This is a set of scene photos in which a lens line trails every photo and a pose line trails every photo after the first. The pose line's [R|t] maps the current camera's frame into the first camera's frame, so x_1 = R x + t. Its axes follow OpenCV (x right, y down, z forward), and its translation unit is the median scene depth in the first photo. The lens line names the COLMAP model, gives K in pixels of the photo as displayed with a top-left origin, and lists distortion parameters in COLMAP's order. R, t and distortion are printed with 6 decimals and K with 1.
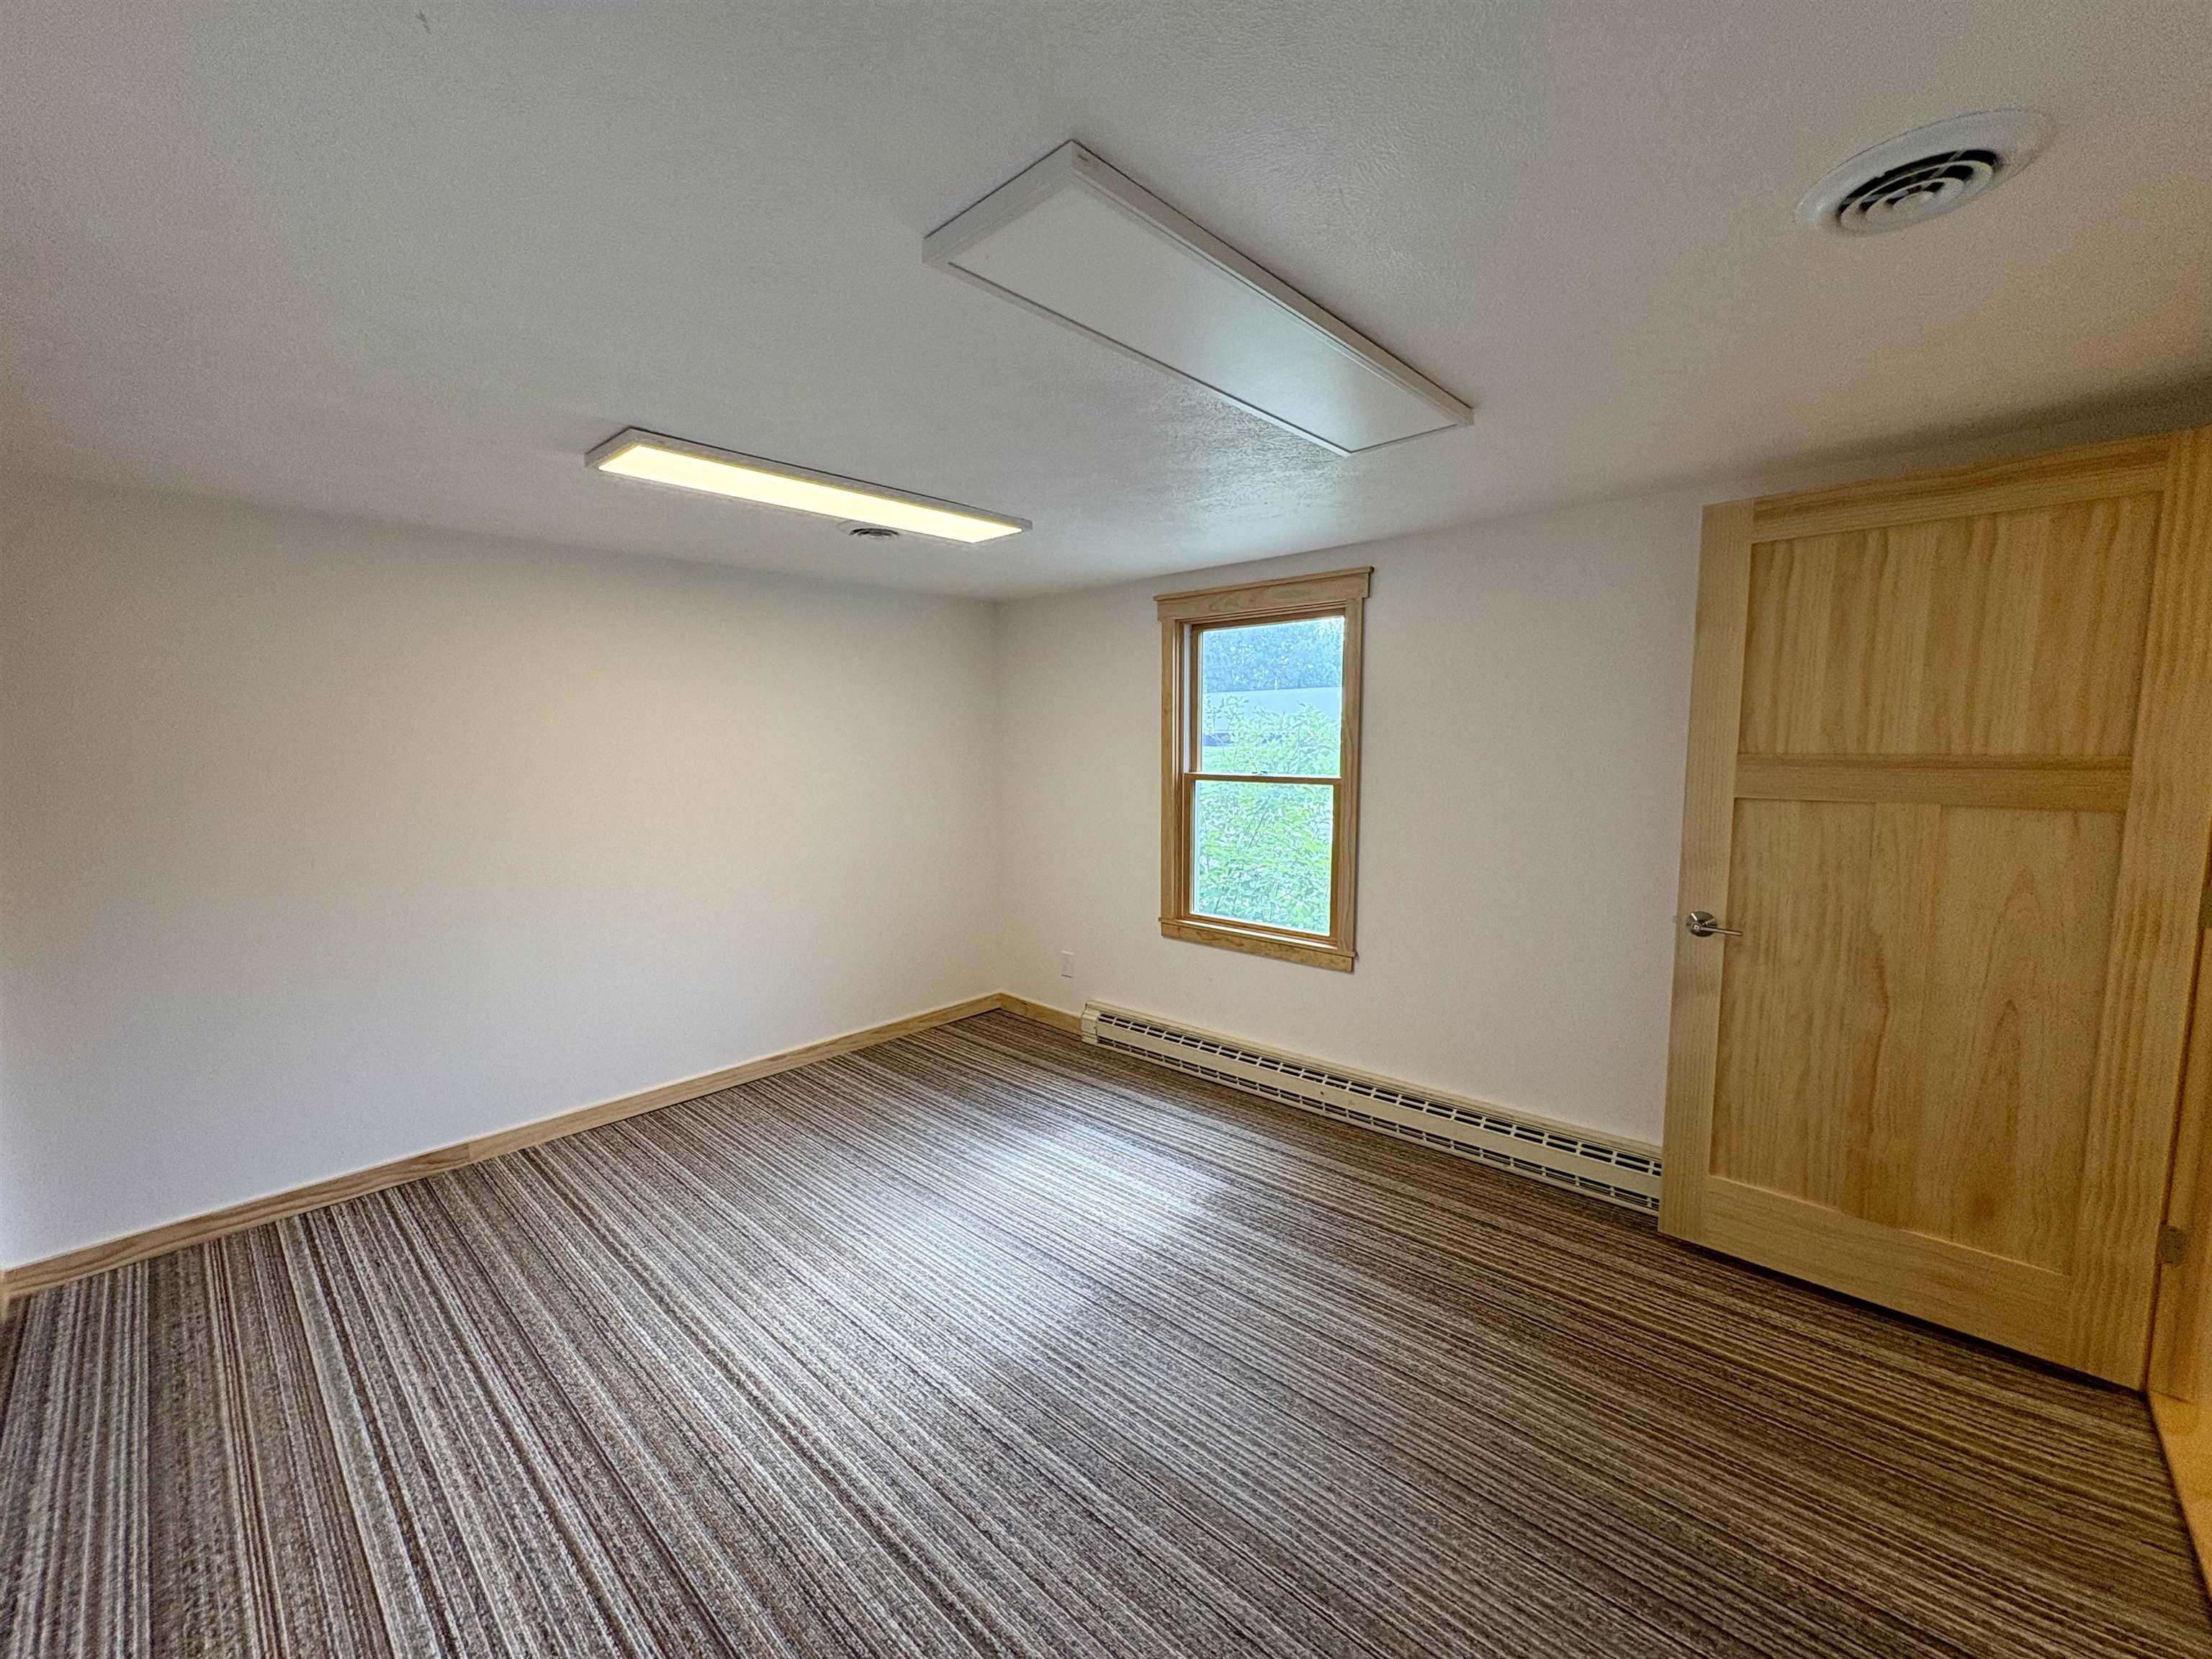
lens RADIAL K [[881.1, 0, 1103.7], [0, 881.1, 836.6], [0, 0, 1]] dist [-0.001471, 0.000300]
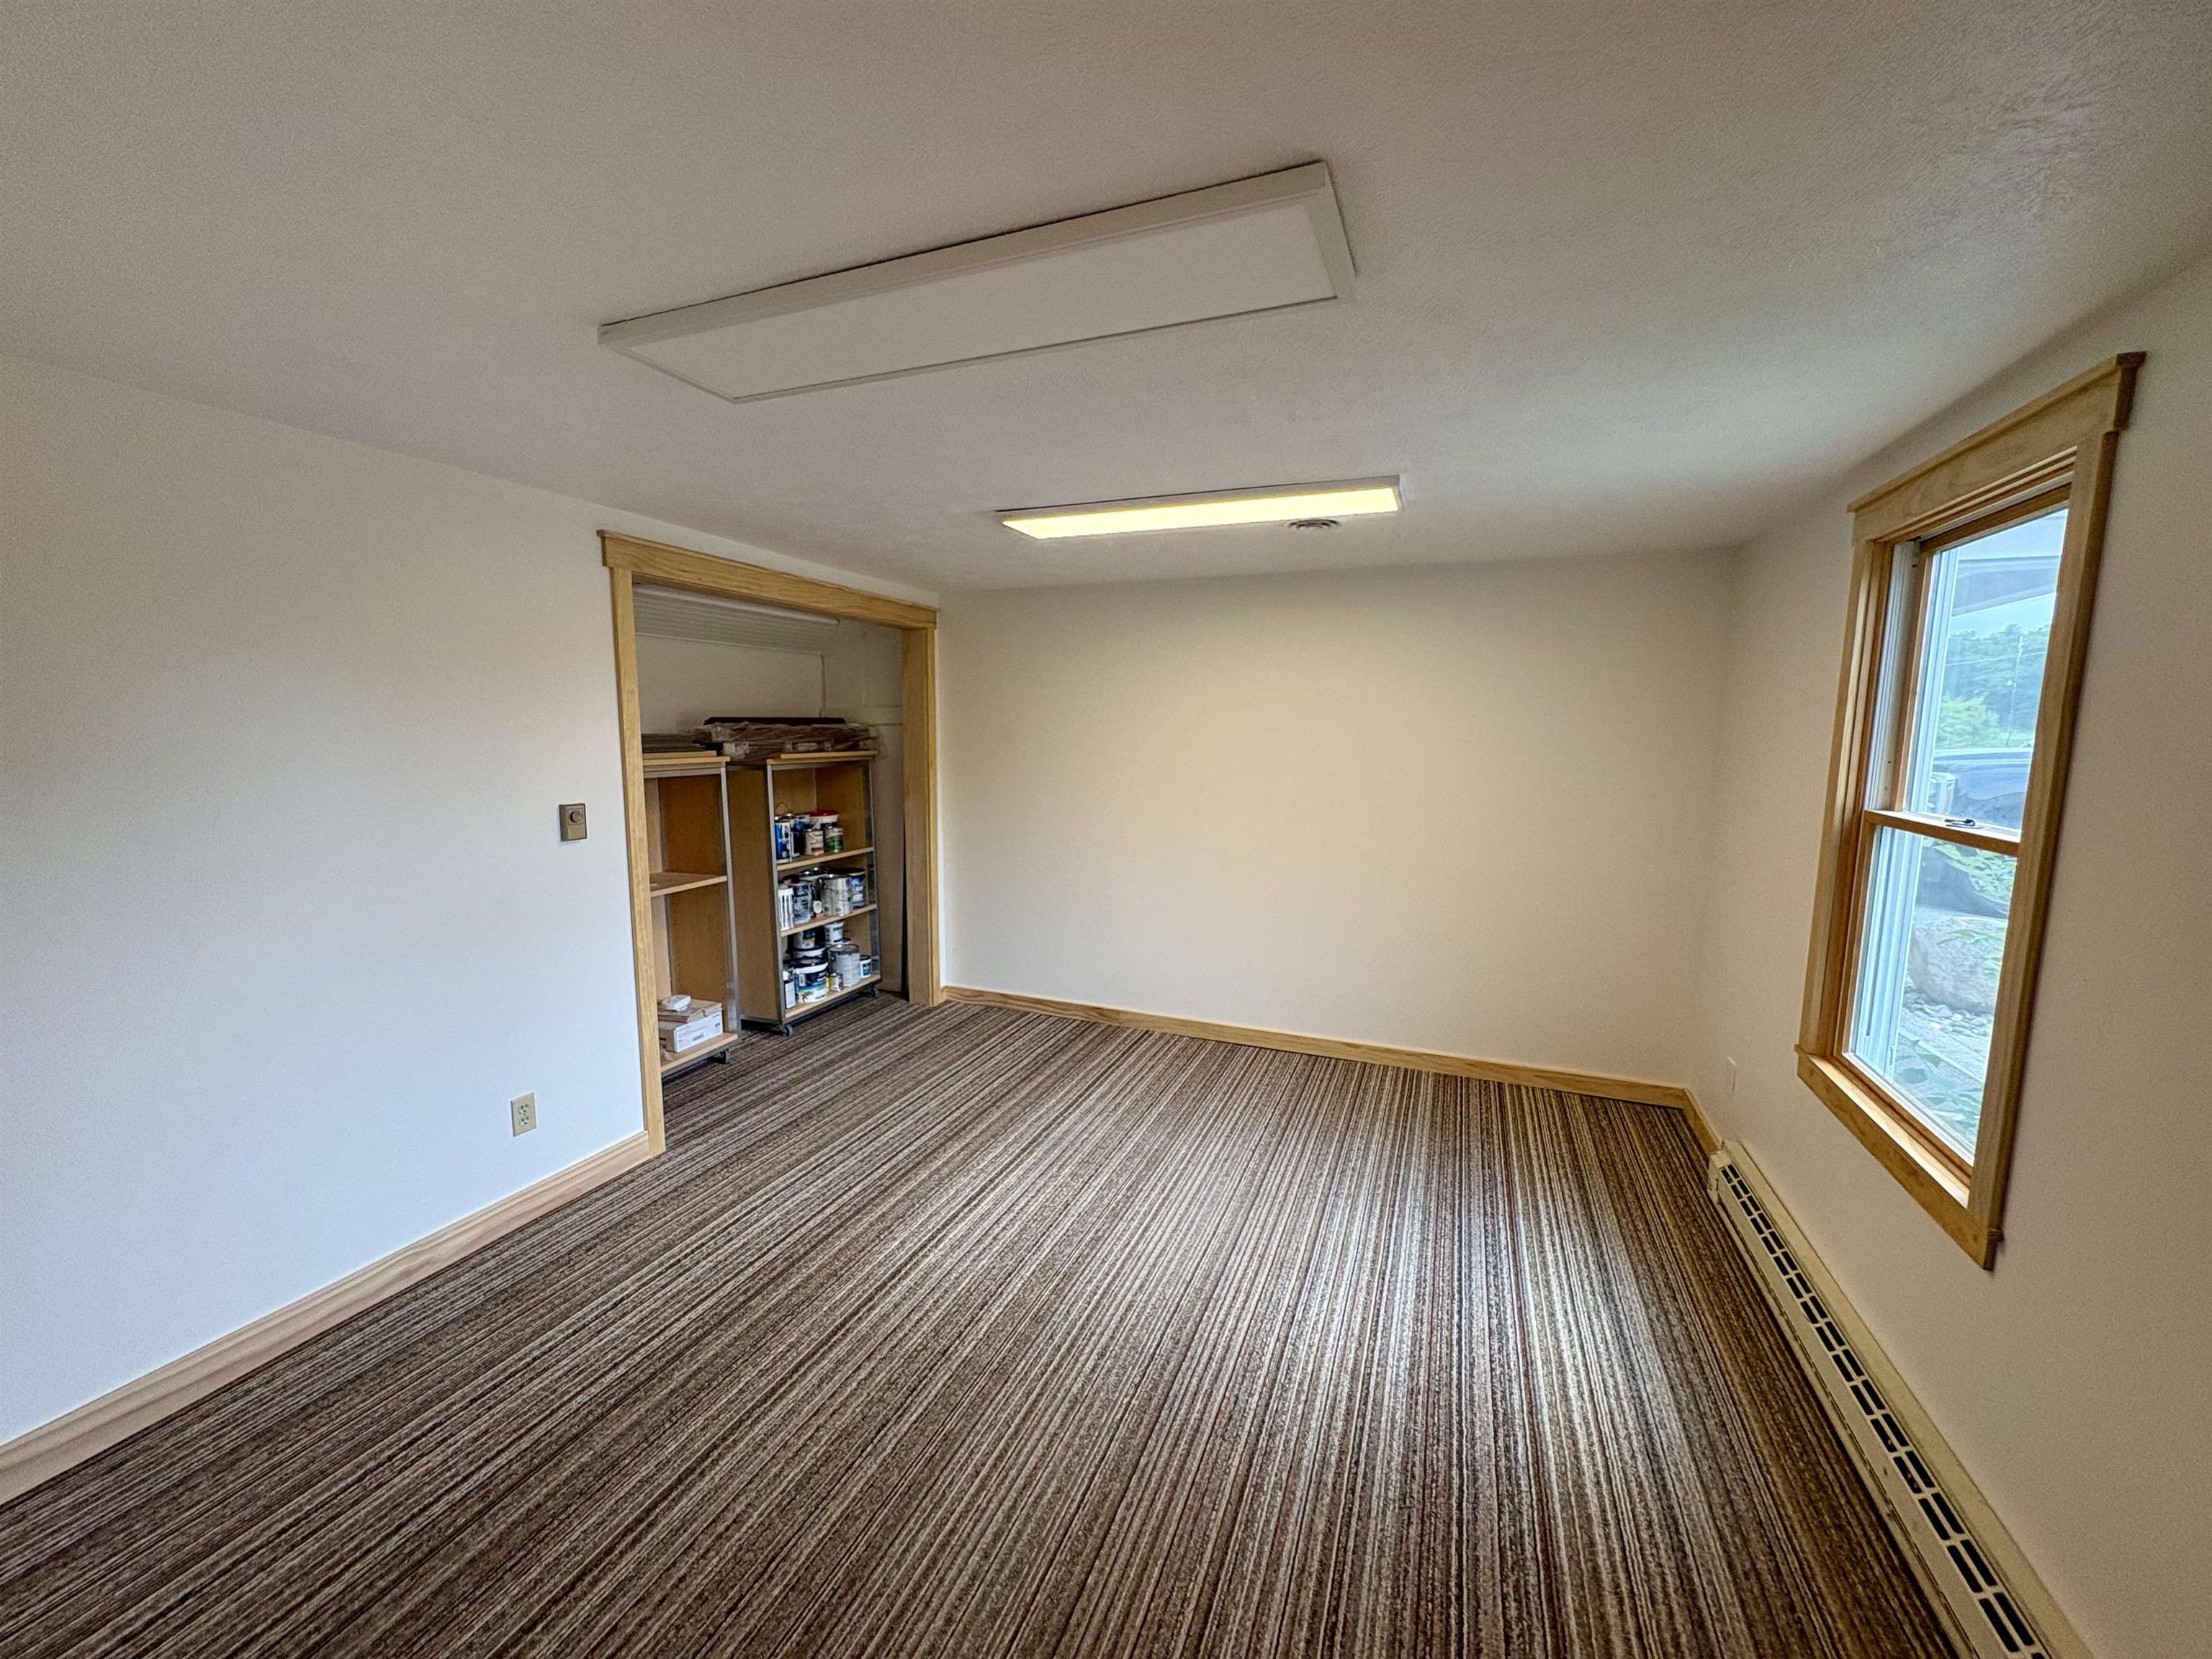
lens RADIAL K [[881.1, 0, 1103.7], [0, 881.1, 836.6], [0, 0, 1]] dist [-0.001471, 0.000300]
pose [[0.356913, 0.130137, -0.925028, 0.616321], [-0.117760, 0.988617, 0.093646, -0.070360], [0.926685, 0.075508, 0.368175, 0.468237]]
